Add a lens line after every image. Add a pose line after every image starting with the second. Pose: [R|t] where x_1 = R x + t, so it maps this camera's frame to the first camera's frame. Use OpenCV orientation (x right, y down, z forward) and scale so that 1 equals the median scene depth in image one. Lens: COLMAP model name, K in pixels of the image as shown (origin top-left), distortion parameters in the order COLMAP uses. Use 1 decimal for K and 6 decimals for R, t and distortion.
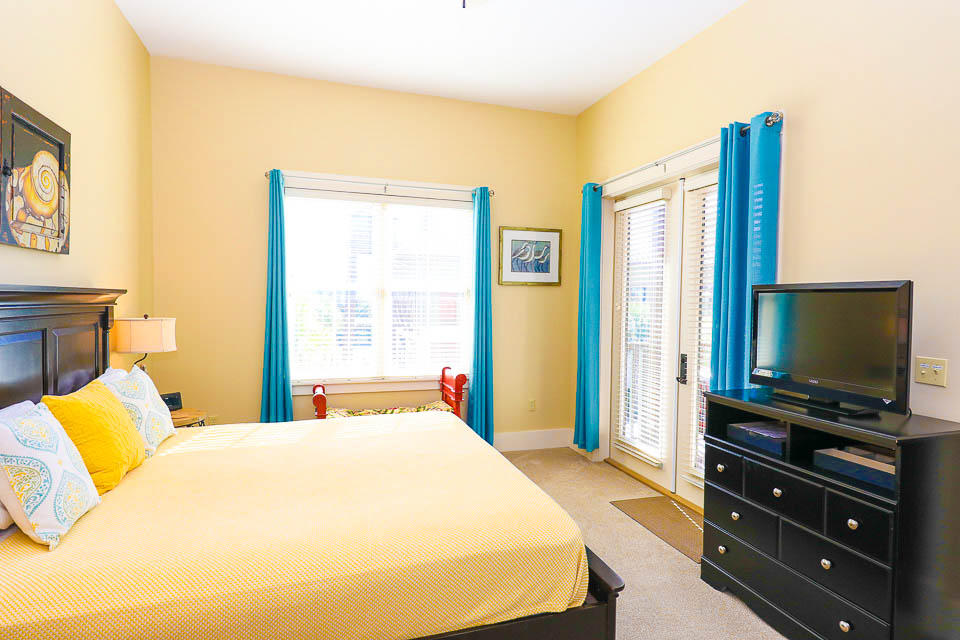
lens RADIAL K [[510.0, 0, 484.4], [0, 510.0, 316.6], [0, 0, 1]] dist [0.005769, 0.000255]
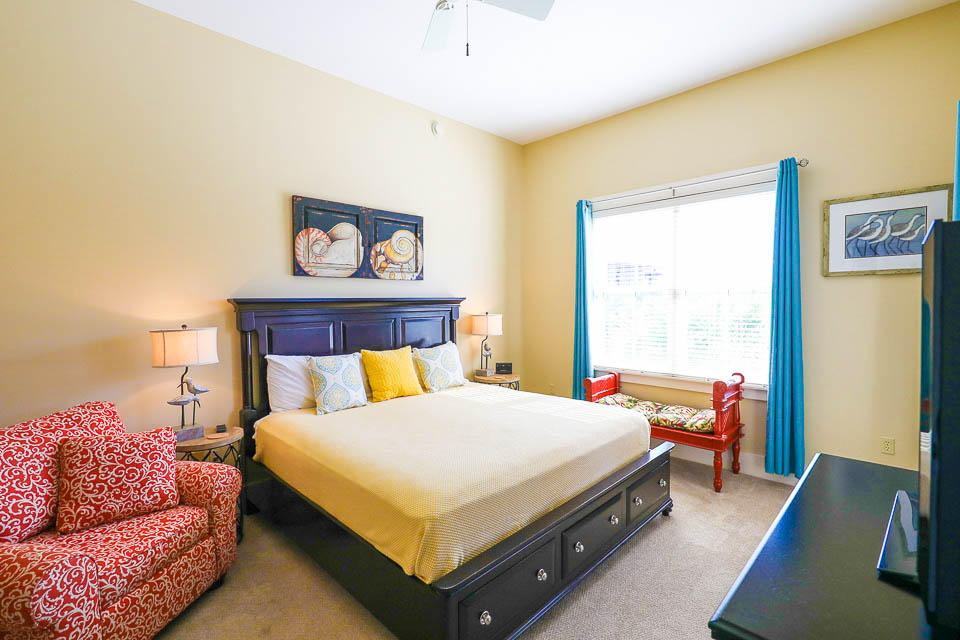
lens RADIAL K [[434.2, 0, 483.5], [0, 434.2, 316.1], [0, 0, 1]] dist [0.000832, -0.000240]
pose [[0.465587, 0.010082, -0.884945, 0.404938], [-0.012172, 0.999913, 0.004988, 0.000272], [0.884918, 0.008450, 0.465669, 0.253054]]
